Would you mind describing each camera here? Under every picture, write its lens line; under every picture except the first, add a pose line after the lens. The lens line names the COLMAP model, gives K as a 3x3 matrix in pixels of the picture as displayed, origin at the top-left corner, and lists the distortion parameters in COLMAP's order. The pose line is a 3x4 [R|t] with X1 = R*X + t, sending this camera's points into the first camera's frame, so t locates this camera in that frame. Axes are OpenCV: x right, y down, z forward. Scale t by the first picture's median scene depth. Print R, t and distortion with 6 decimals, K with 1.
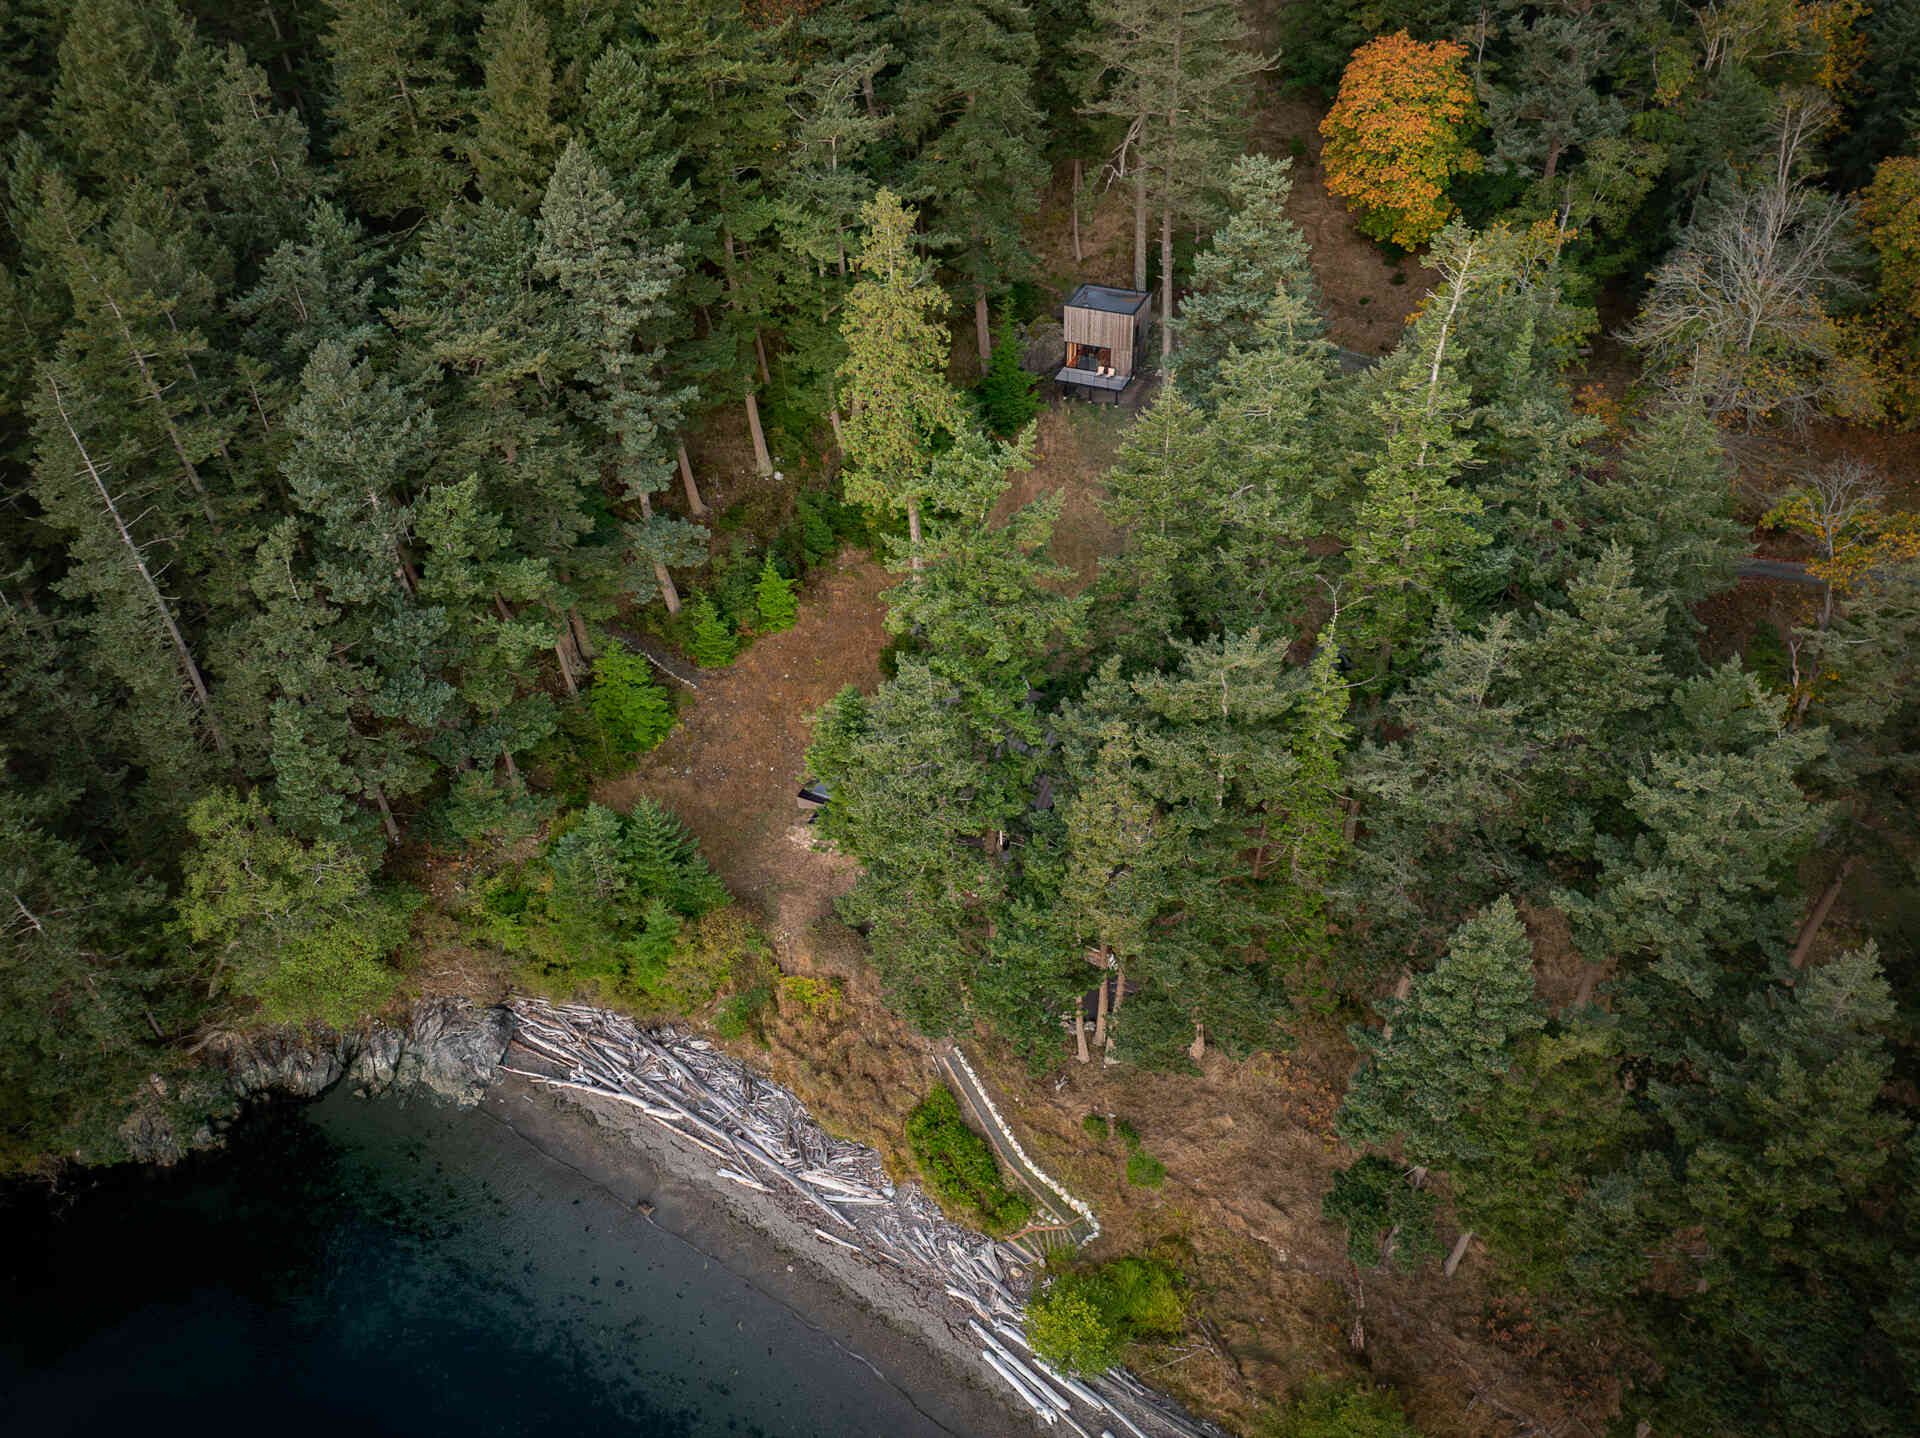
lens RADIAL K [[1422.3, 0, 960.0], [0, 1422.3, 719.0], [0, 0, 1]] dist [-0.029310, -0.003047]
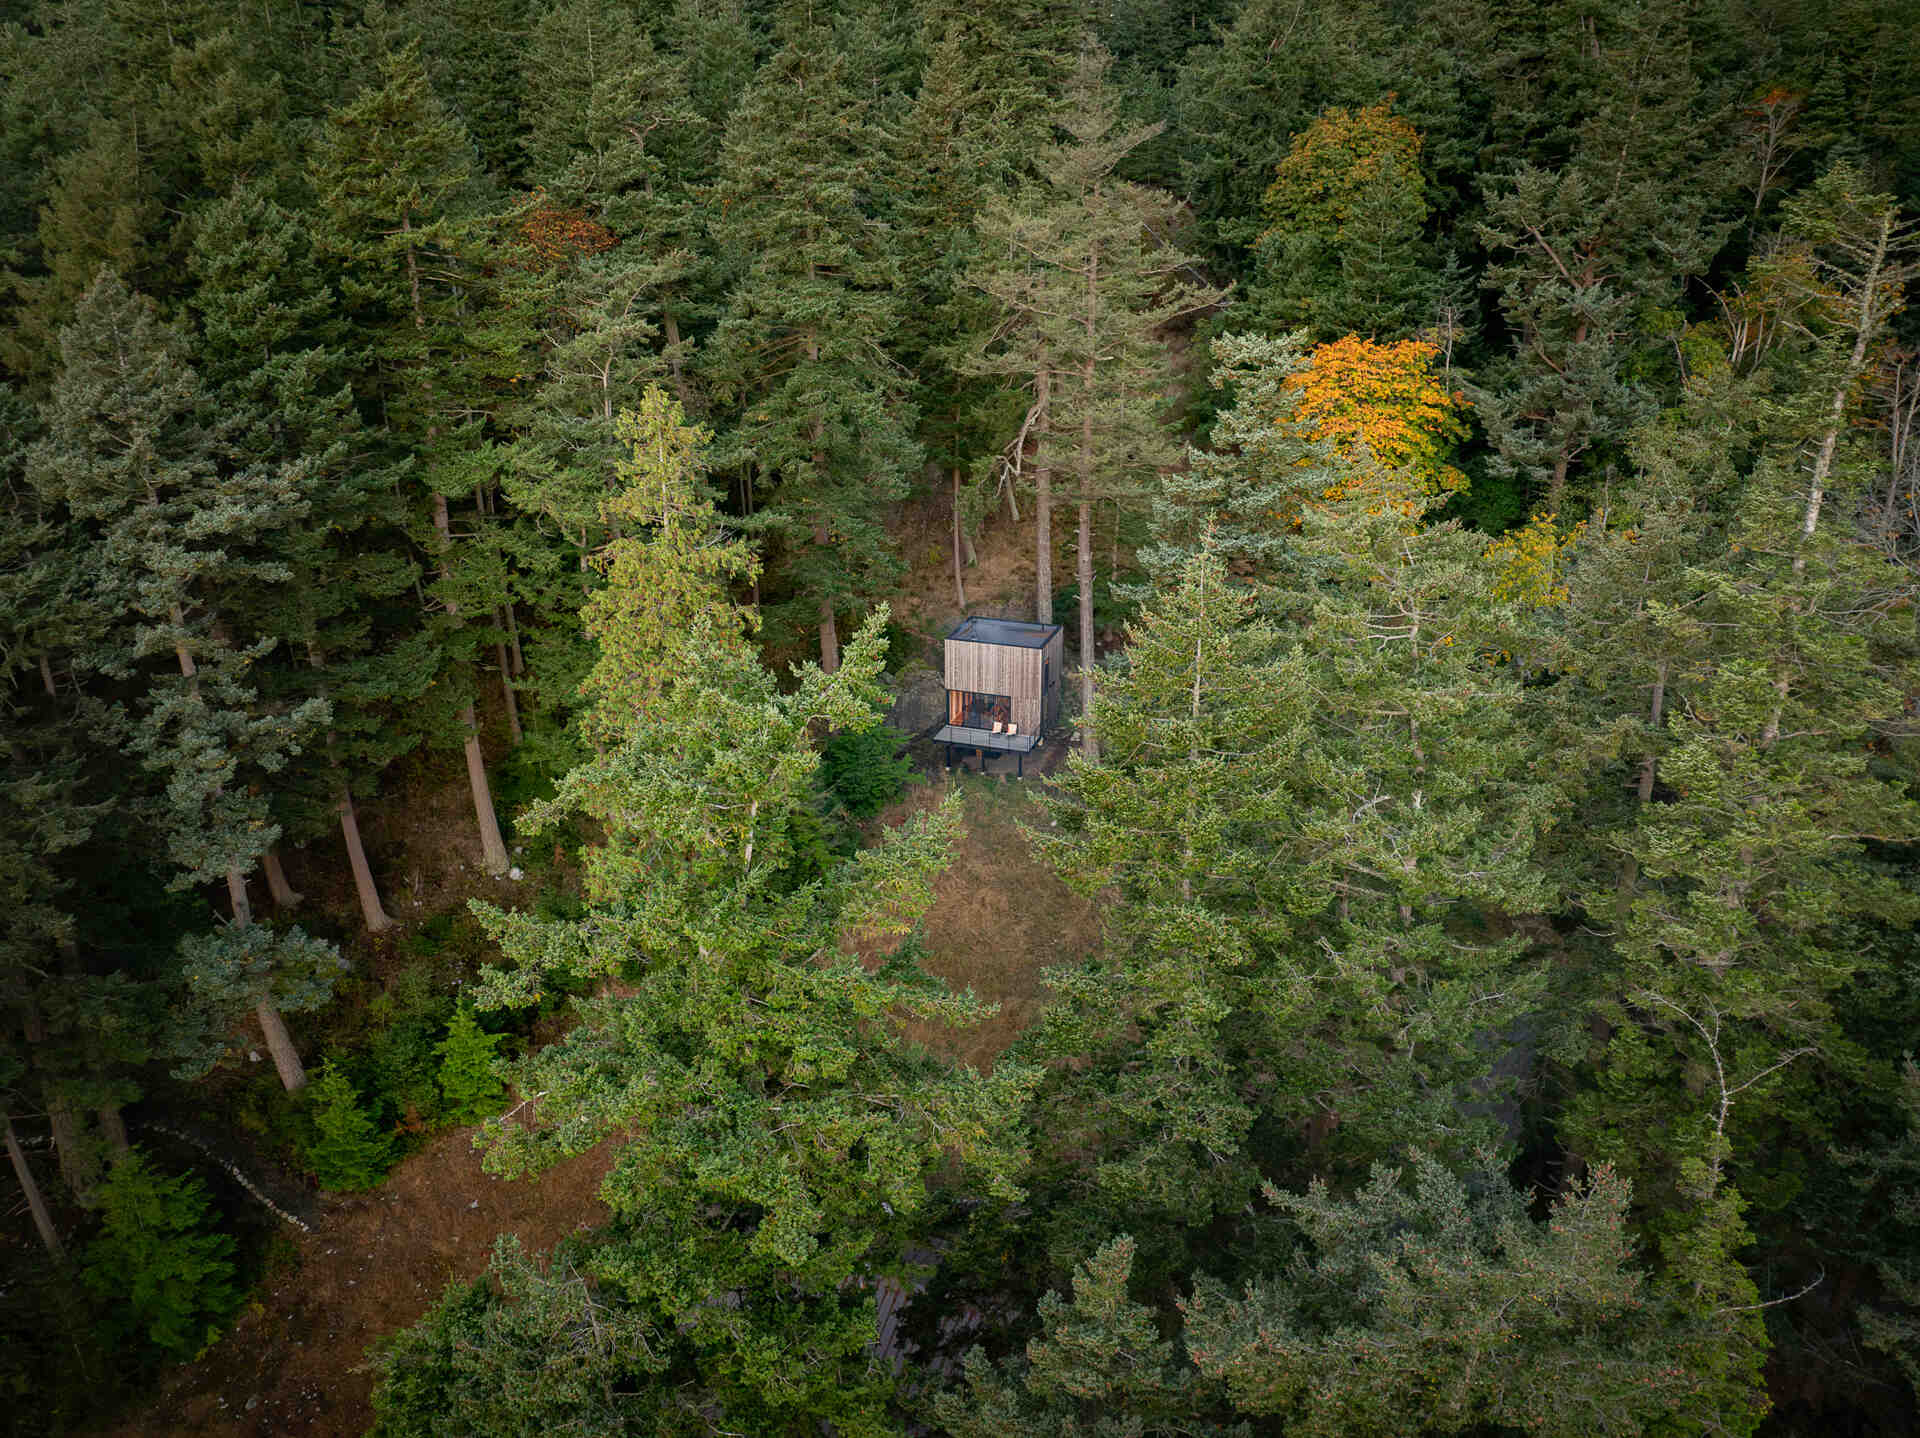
lens RADIAL K [[1354.1, 0, 960.0], [0, 1354.1, 719.0], [0, 0, 1]] dist [-0.017725, -0.045552]
pose [[0.996427, 0.002998, 0.084401, 0.030480], [0.024136, 0.947579, -0.318607, -0.044701], [-0.080931, 0.319506, 0.944122, 0.474277]]
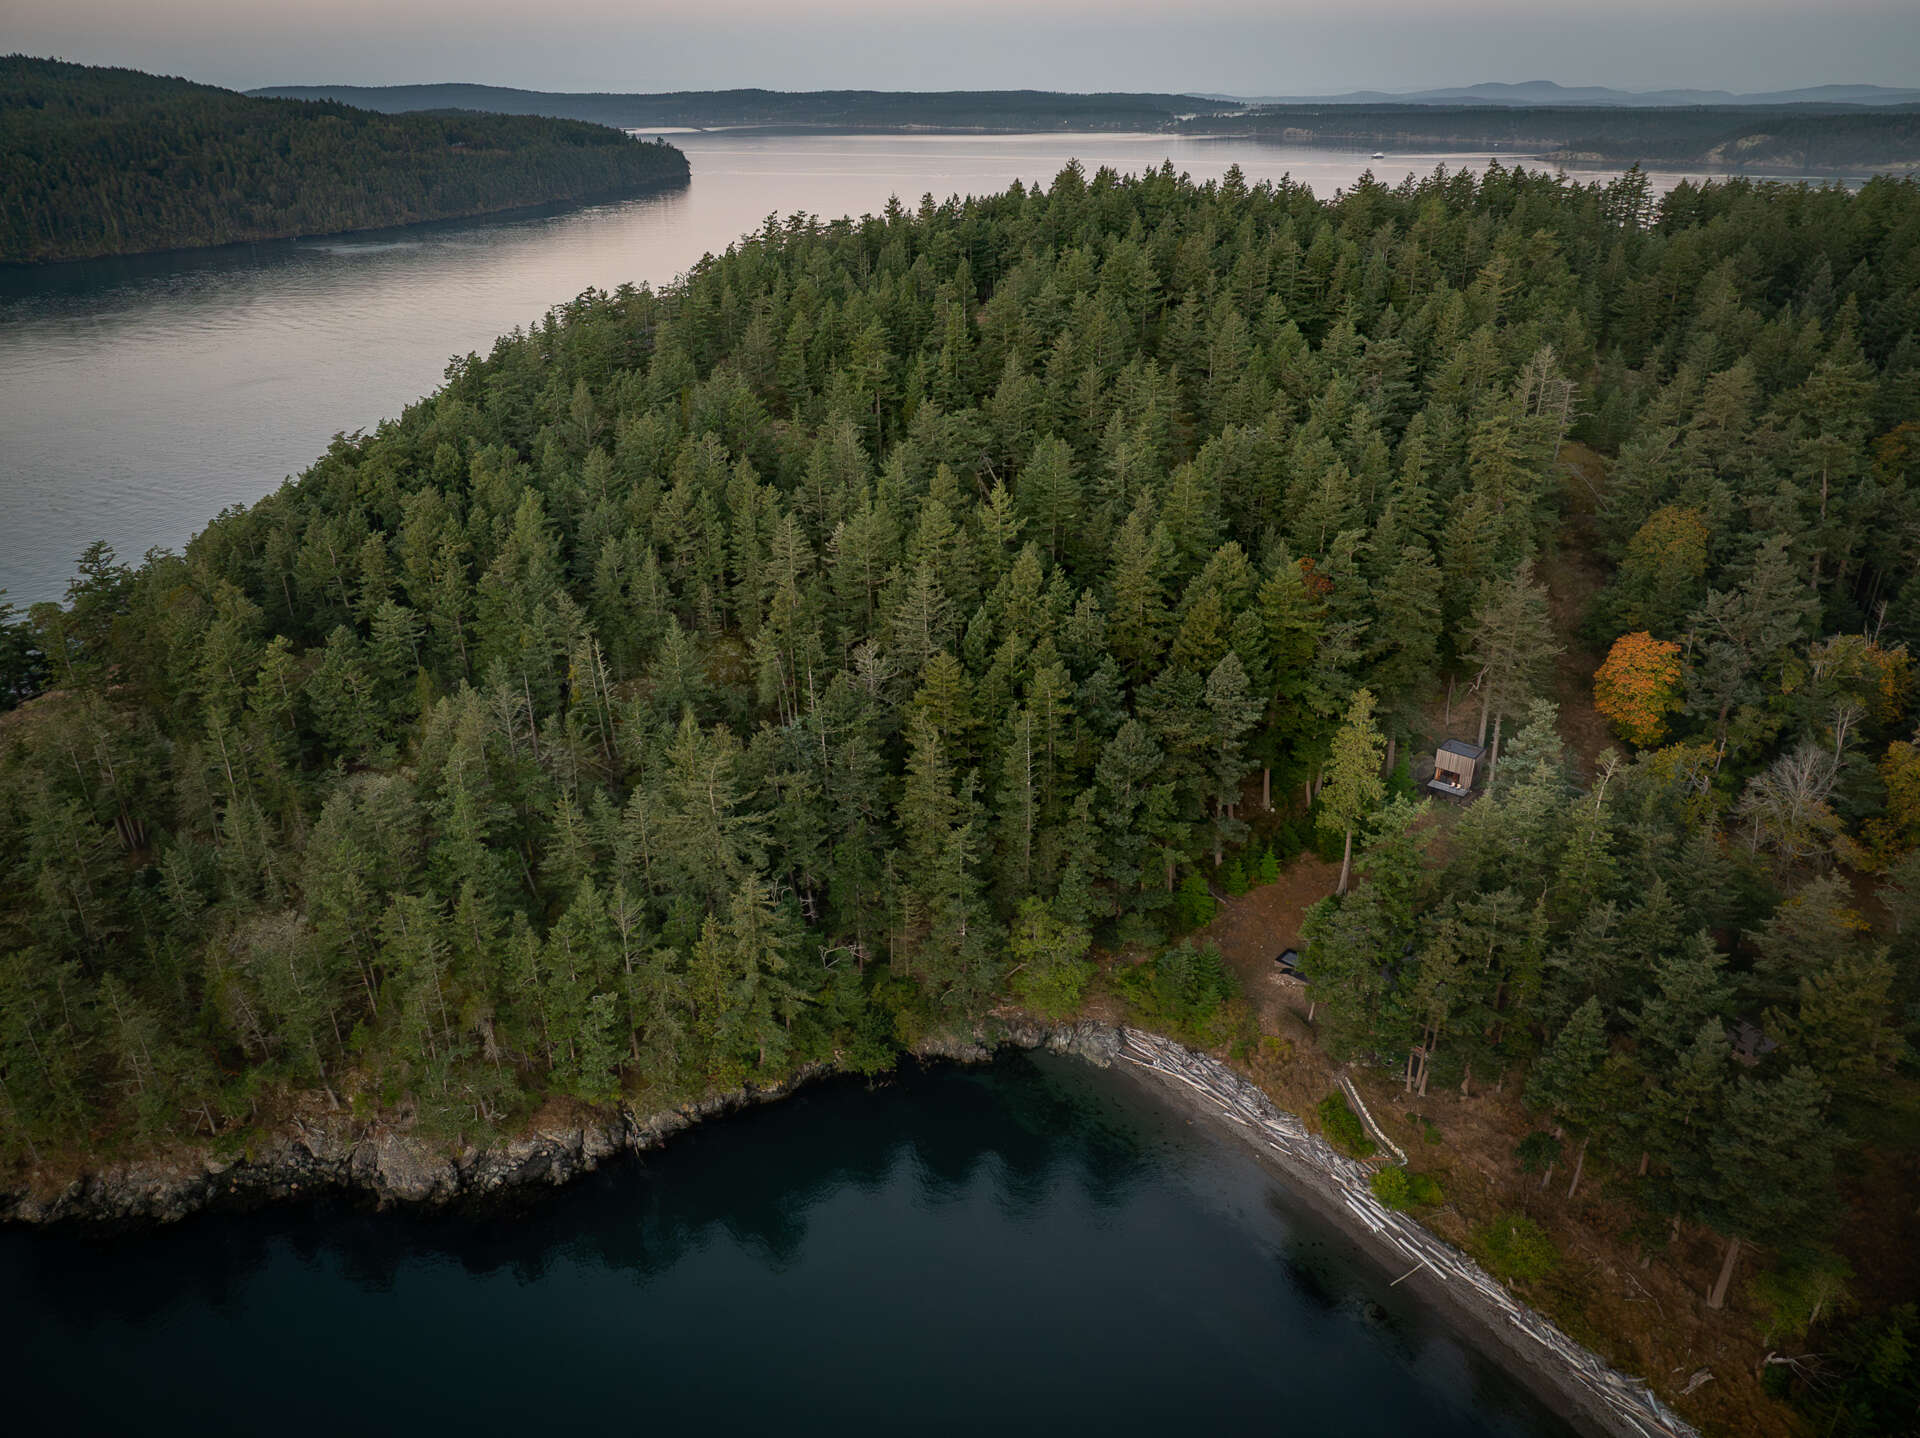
lens RADIAL K [[1354.1, 0, 960.0], [0, 1354.1, 719.0], [0, 0, 1]] dist [-0.017725, -0.045552]
pose [[0.958331, 0.151215, -0.242354, -0.138507], [-0.208129, 0.950722, -0.229803, 0.283593], [0.195662, 0.270669, 0.942579, -1.084506]]
